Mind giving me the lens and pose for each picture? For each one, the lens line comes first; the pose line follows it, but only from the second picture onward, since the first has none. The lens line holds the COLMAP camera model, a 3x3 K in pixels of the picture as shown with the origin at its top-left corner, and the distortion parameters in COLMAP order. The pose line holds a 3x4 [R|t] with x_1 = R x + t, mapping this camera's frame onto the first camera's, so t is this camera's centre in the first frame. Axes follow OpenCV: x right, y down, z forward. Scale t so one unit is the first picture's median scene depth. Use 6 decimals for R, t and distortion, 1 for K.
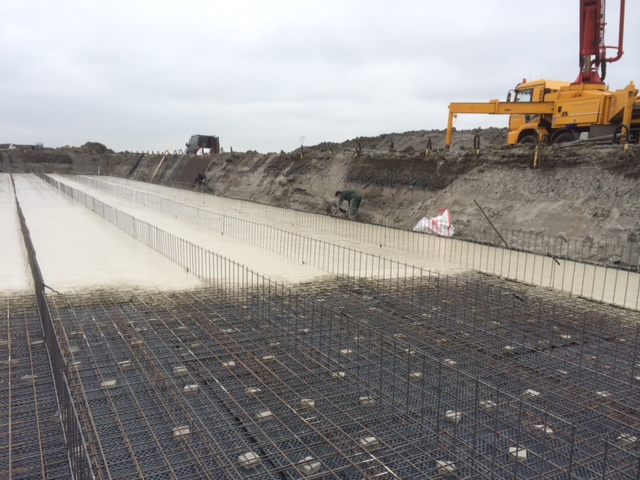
lens RADIAL K [[538.4, 0, 320.0], [0, 538.4, 240.0], [0, 0, 1]] dist [0.096187, -0.125956]
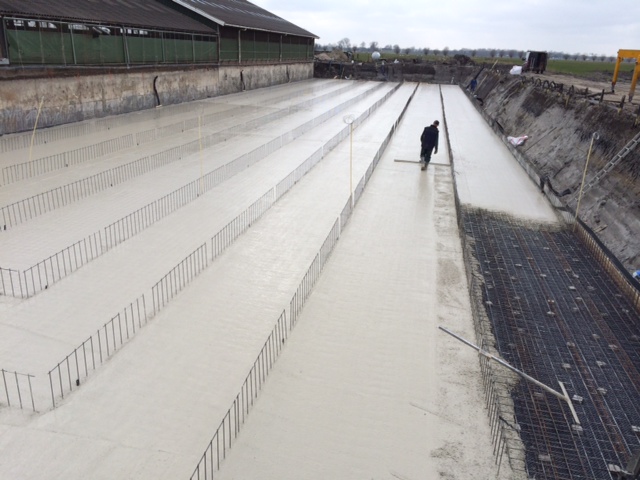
lens RADIAL K [[538.4, 0, 320.0], [0, 538.4, 240.0], [0, 0, 1]] dist [0.096187, -0.125956]
pose [[0.758866, 0.210338, -0.616345, 0.302561], [-0.098789, 0.972634, 0.210295, -0.004840], [0.643711, -0.098698, 0.758877, -0.262465]]
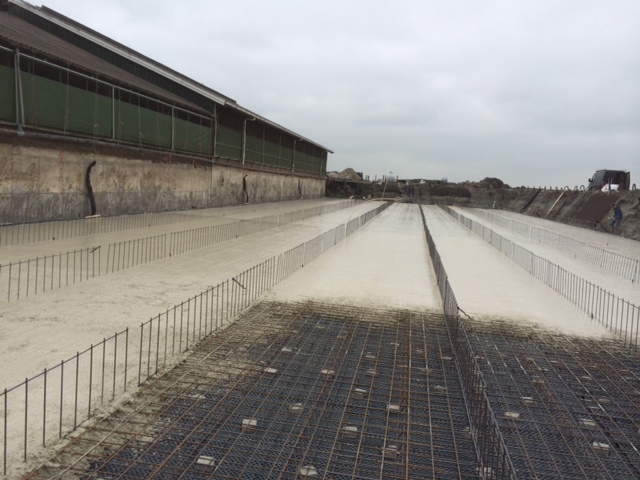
lens RADIAL K [[538.4, 0, 320.0], [0, 538.4, 240.0], [0, 0, 1]] dist [0.096187, -0.125956]
pose [[0.774019, 0.082302, -0.627791, -0.008581], [-0.121443, 0.992404, -0.019628, 0.000392], [0.621407, 0.091433, 0.778135, -0.007625]]
